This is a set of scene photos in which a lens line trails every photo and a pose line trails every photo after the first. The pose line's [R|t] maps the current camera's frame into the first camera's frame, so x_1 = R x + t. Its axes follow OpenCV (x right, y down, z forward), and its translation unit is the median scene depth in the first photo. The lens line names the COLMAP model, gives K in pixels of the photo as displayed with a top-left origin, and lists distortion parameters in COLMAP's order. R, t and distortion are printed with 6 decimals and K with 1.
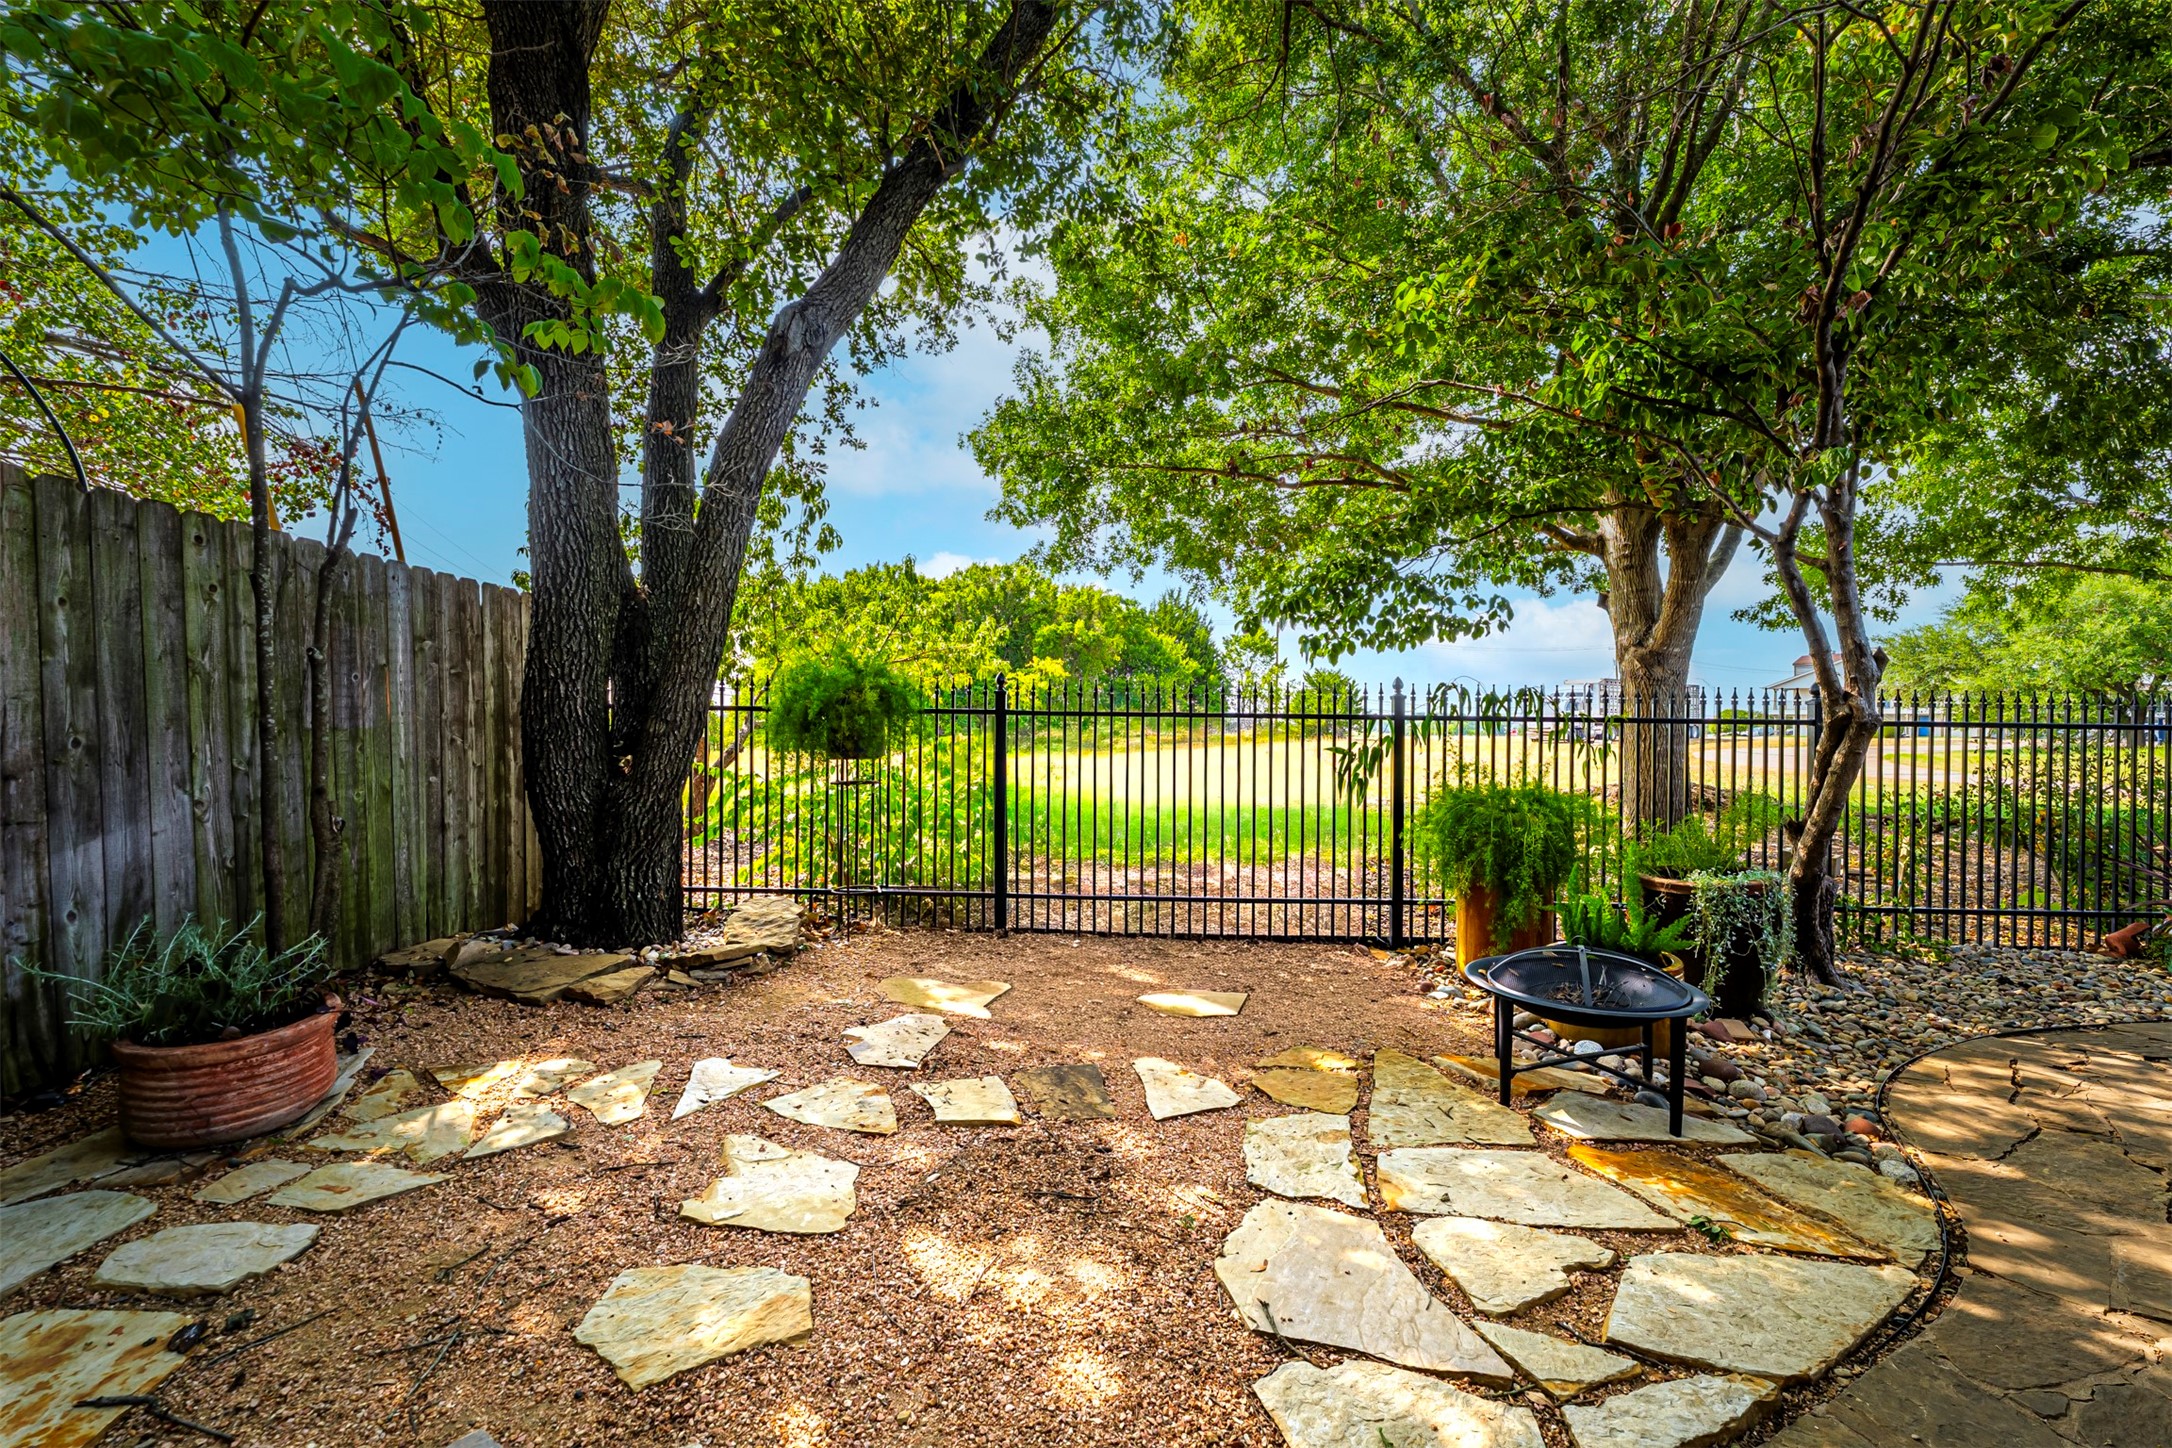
lens RADIAL K [[883.4, 0, 1086.4], [0, 883.4, 736.8], [0, 0, 1]] dist [0.001893, 0.000130]
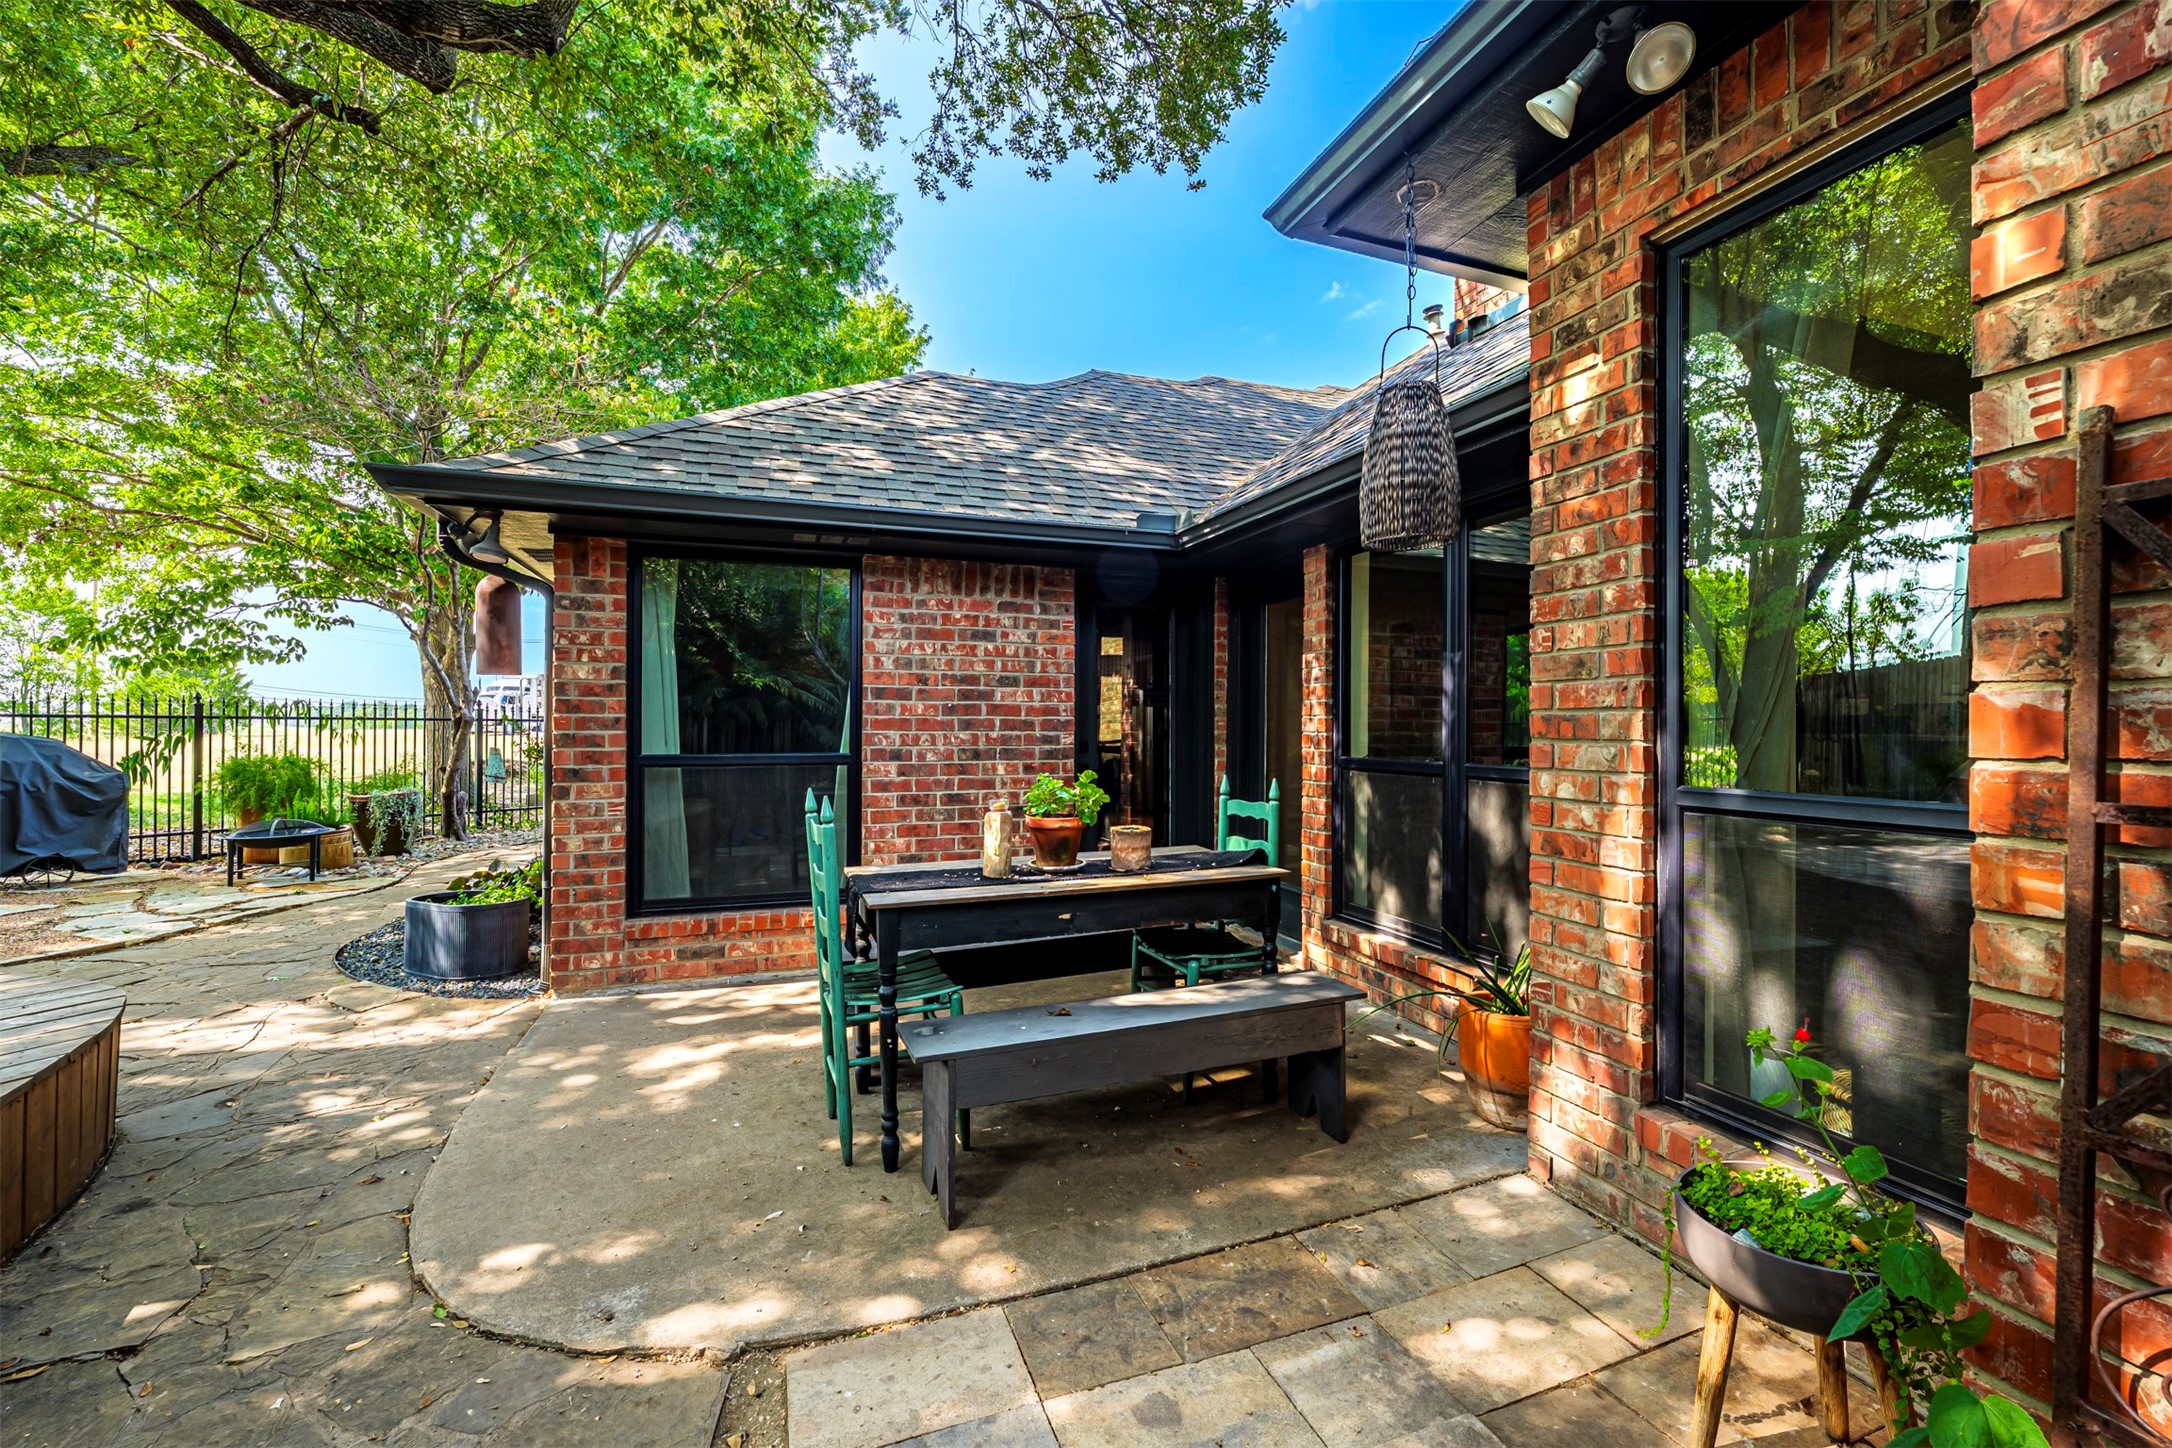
lens RADIAL K [[883.4, 0, 1087.7], [0, 883.4, 722.5], [0, 0, 1]] dist [0.001893, 0.000130]
pose [[0.492001, -0.005980, 0.870574, -0.210210], [0.006670, 0.999973, 0.003099, -0.005379], [-0.870569, 0.004282, 0.492028, -1.002970]]
